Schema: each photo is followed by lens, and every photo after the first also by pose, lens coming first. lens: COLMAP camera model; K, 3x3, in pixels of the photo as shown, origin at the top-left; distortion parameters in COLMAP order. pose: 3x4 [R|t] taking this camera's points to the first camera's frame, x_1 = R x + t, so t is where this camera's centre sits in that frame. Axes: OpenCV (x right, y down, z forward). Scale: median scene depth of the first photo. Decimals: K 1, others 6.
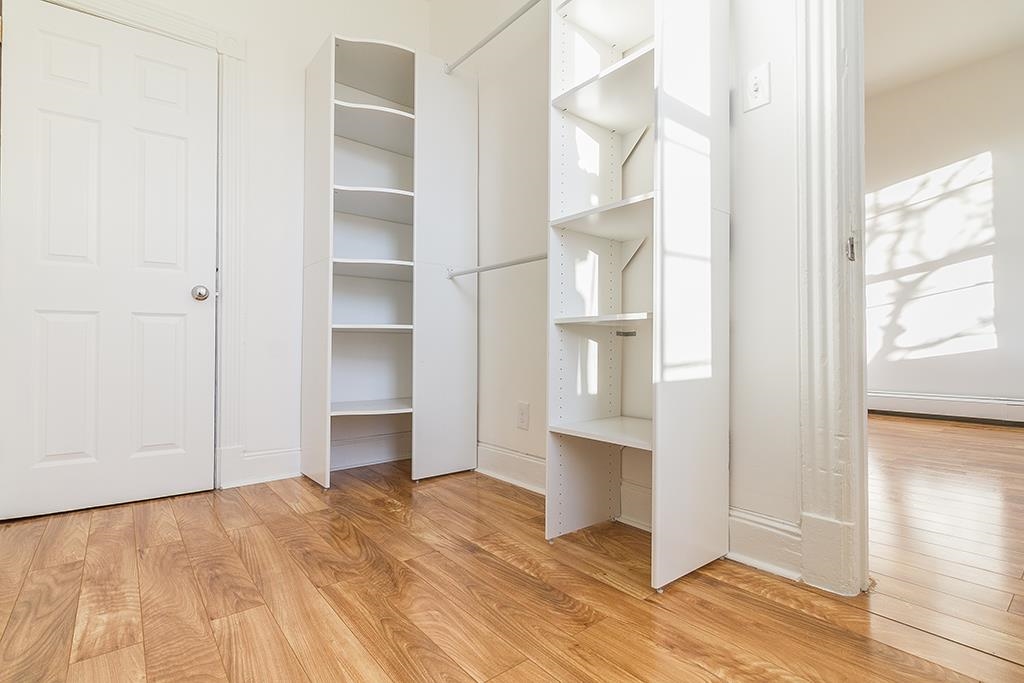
lens RADIAL K [[479.1, 0, 511.0], [0, 479.1, 340.6], [0, 0, 1]] dist [0.000120, 0.001279]
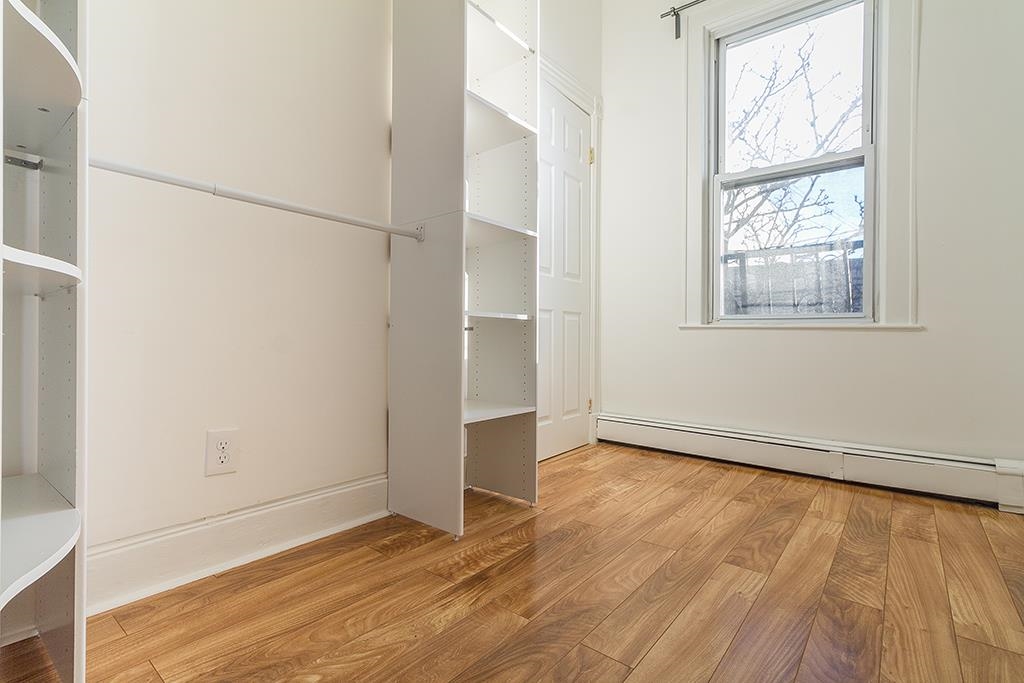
lens RADIAL K [[479.1, 0, 506.3], [0, 479.1, 342.2], [0, 0, 1]] dist [0.000120, 0.001279]
pose [[-0.193510, -0.003979, 0.981090, -0.996411], [-0.019325, 0.999813, 0.000243, 0.026140], [-0.980908, -0.018913, -0.193551, 1.239399]]
